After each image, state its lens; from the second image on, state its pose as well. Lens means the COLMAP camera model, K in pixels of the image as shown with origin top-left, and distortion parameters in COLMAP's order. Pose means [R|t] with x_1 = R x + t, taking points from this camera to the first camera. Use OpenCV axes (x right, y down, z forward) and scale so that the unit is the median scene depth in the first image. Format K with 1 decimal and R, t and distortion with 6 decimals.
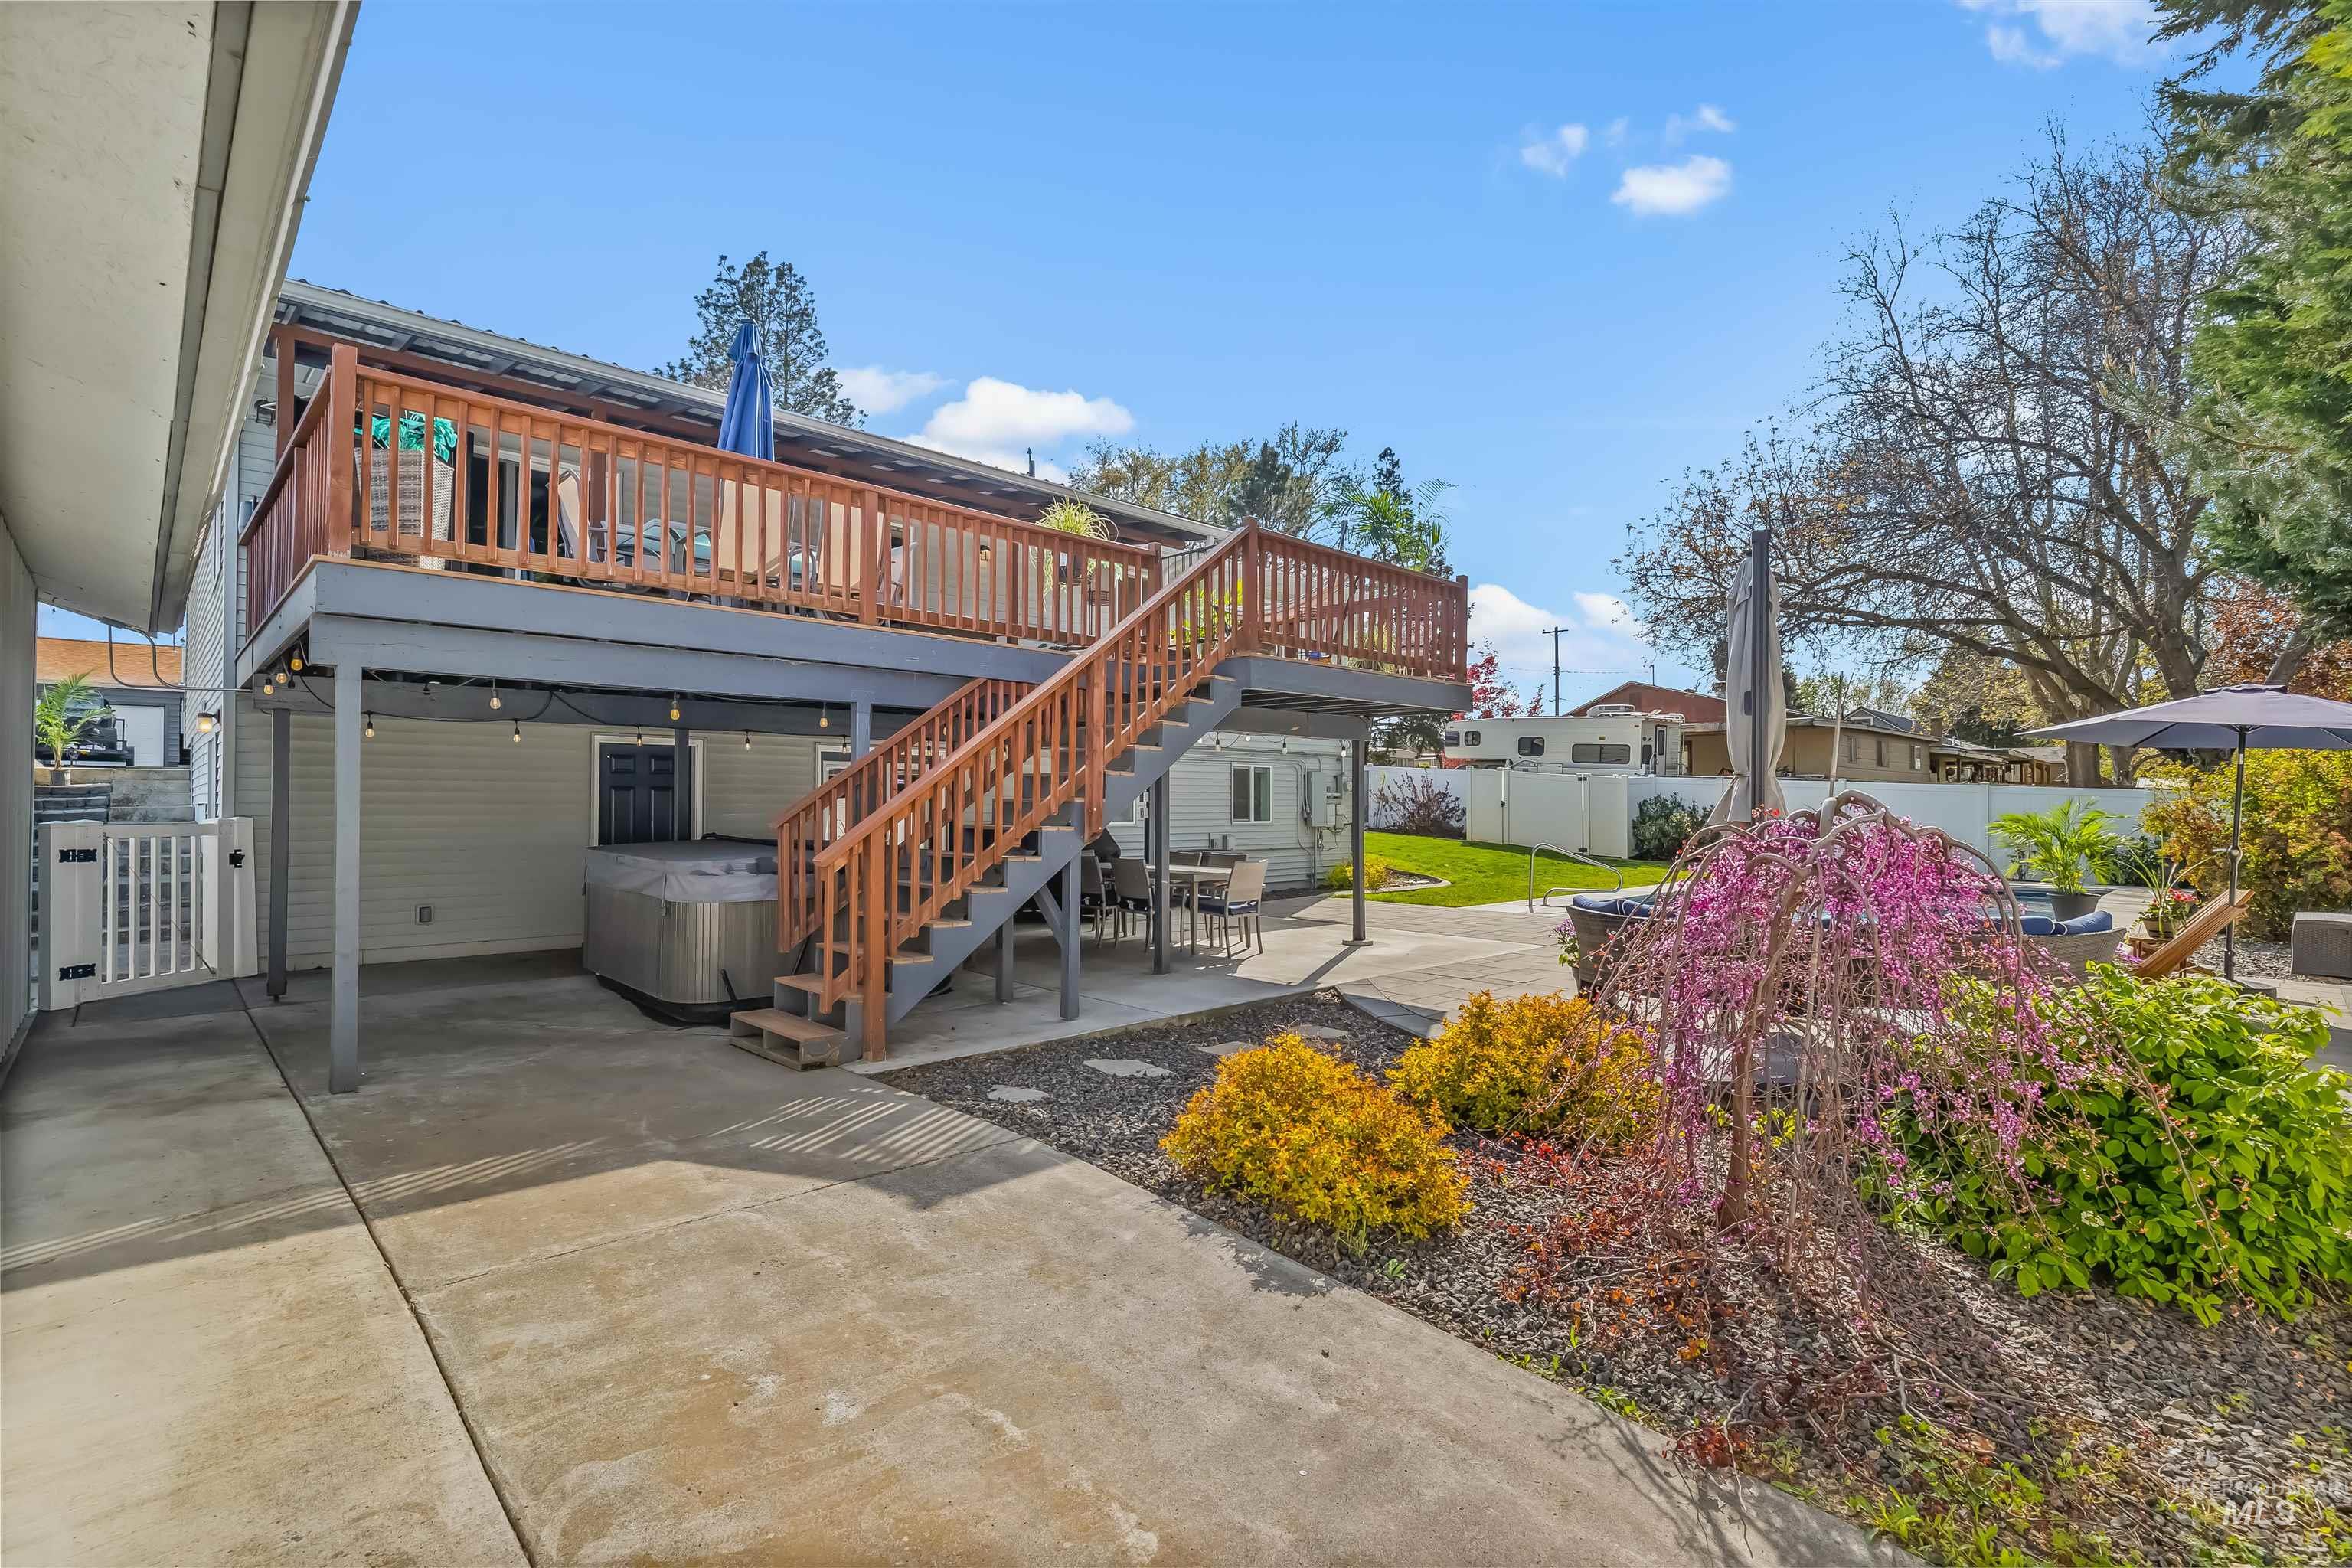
lens RADIAL K [[1095.2, 0, 1178.6], [0, 1095.2, 801.7], [0, 0, 1]] dist [0.000112, 0.000657]
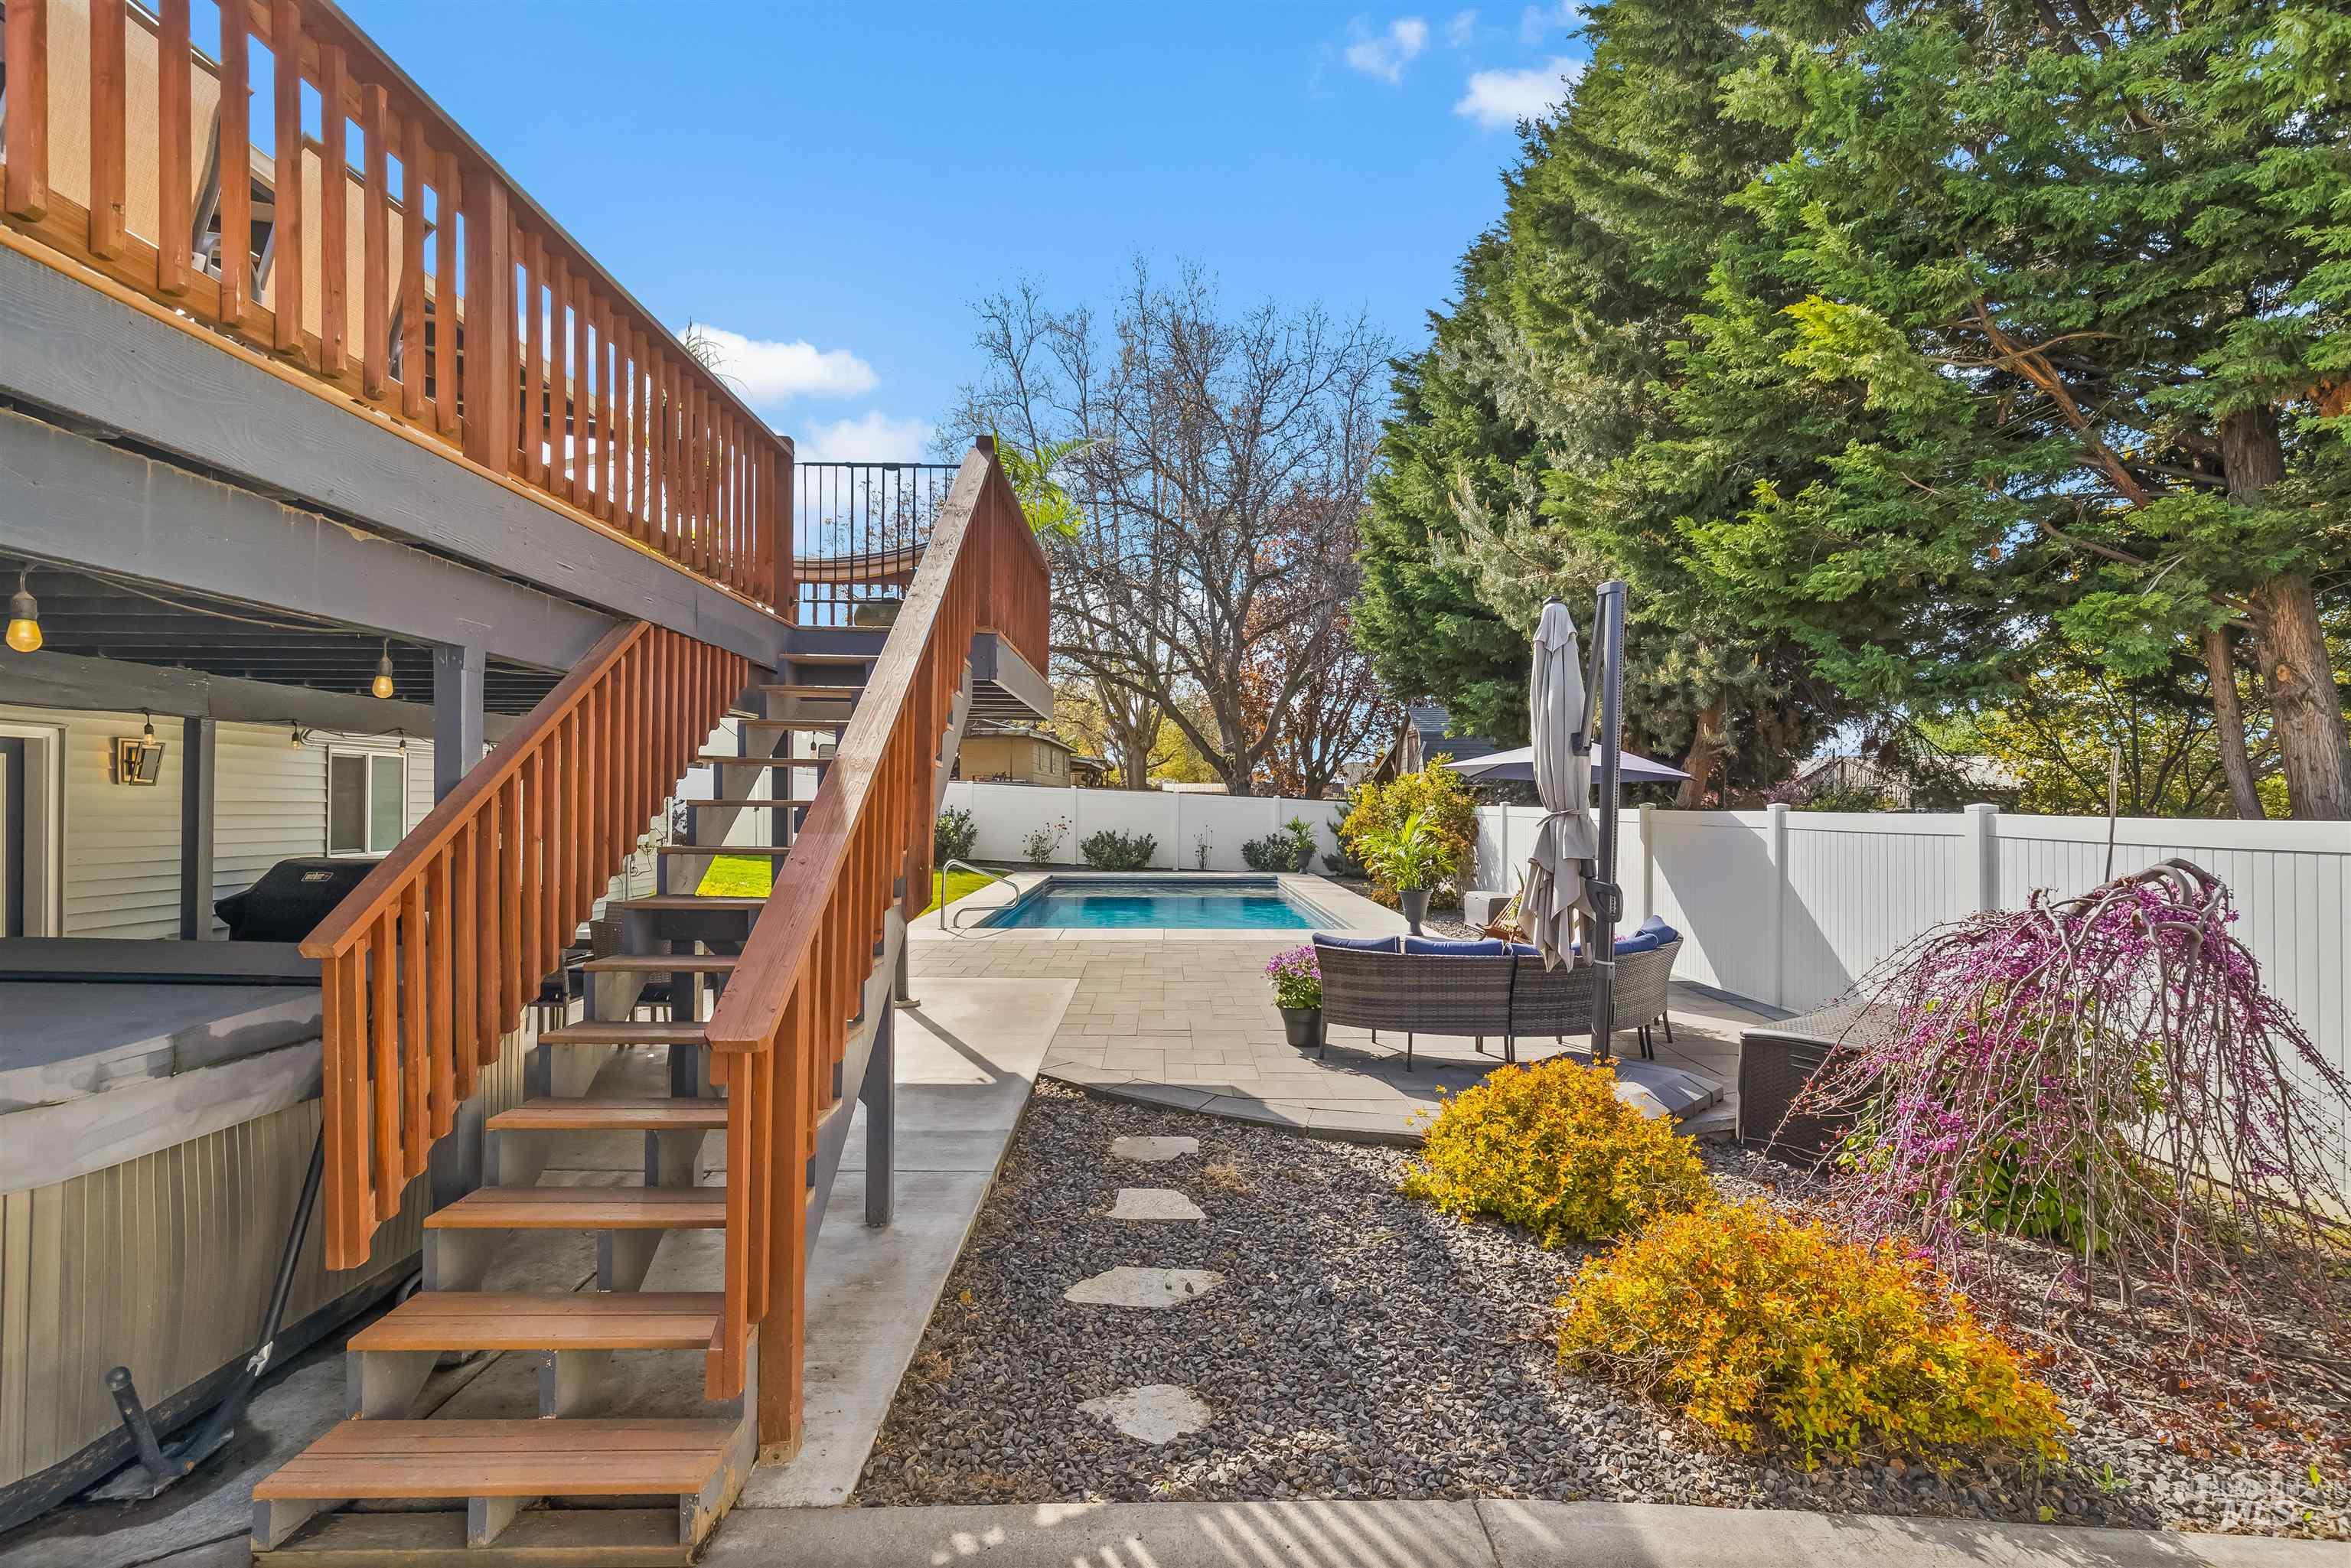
lens RADIAL K [[1094.7, 0, 1178.1], [0, 1094.7, 801.7], [0, 0, 1]] dist [0.000112, 0.000657]
pose [[0.675859, -0.000937, 0.737031, -0.086498], [-0.004198, 0.999978, 0.005122, -0.006455], [-0.737019, -0.006556, 0.675840, 0.099113]]
